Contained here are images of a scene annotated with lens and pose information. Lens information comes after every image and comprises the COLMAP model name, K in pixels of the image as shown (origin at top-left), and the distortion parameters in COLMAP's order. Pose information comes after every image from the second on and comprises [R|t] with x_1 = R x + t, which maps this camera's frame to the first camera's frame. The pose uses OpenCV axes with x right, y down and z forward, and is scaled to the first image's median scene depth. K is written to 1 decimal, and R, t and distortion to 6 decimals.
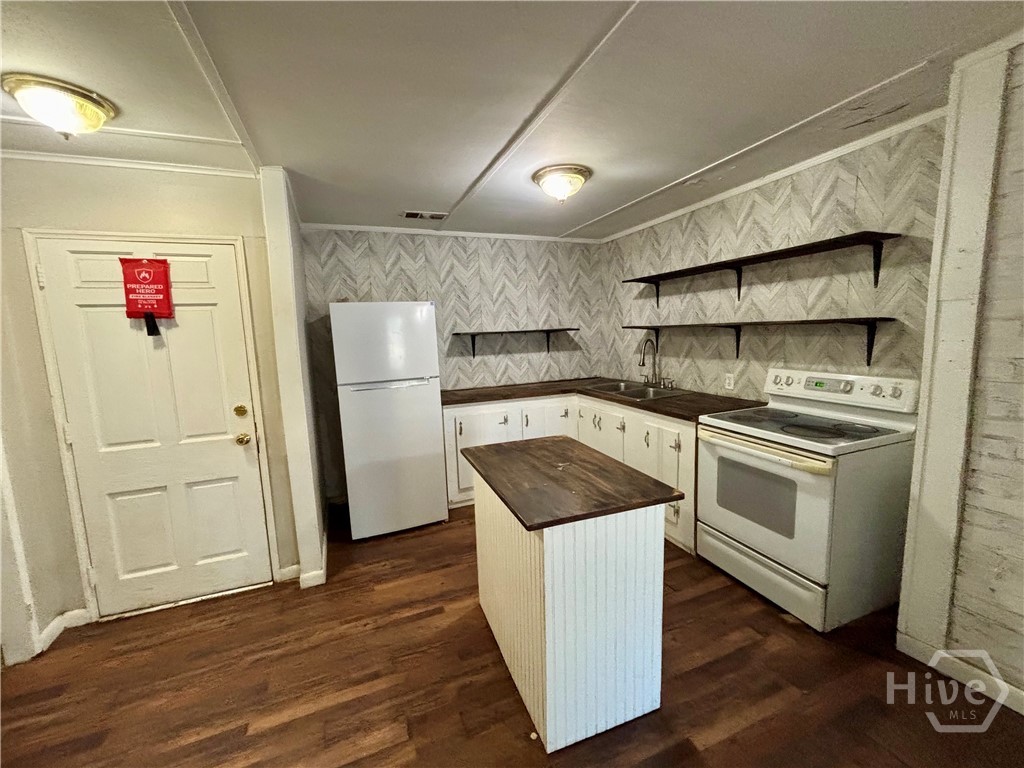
lens RADIAL K [[410.4, 0, 509.1], [0, 410.4, 383.5], [0, 0, 1]] dist [0.006666, -0.001713]
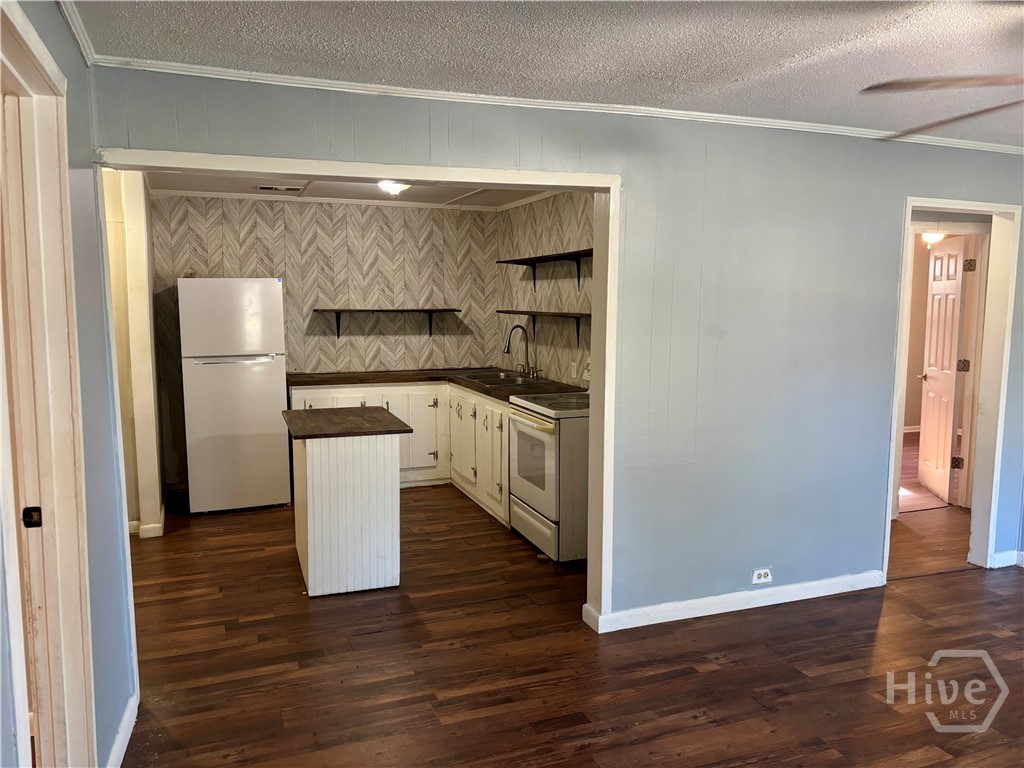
lens RADIAL K [[770.4, 0, 510.8], [0, 770.4, 389.8], [0, 0, 1]] dist [0.019027, -0.025669]
pose [[0.999234, 0.038995, 0.003225, 0.355020], [-0.038957, 0.999177, -0.011272, 0.066010], [-0.003662, 0.011137, 0.999931, -0.825890]]
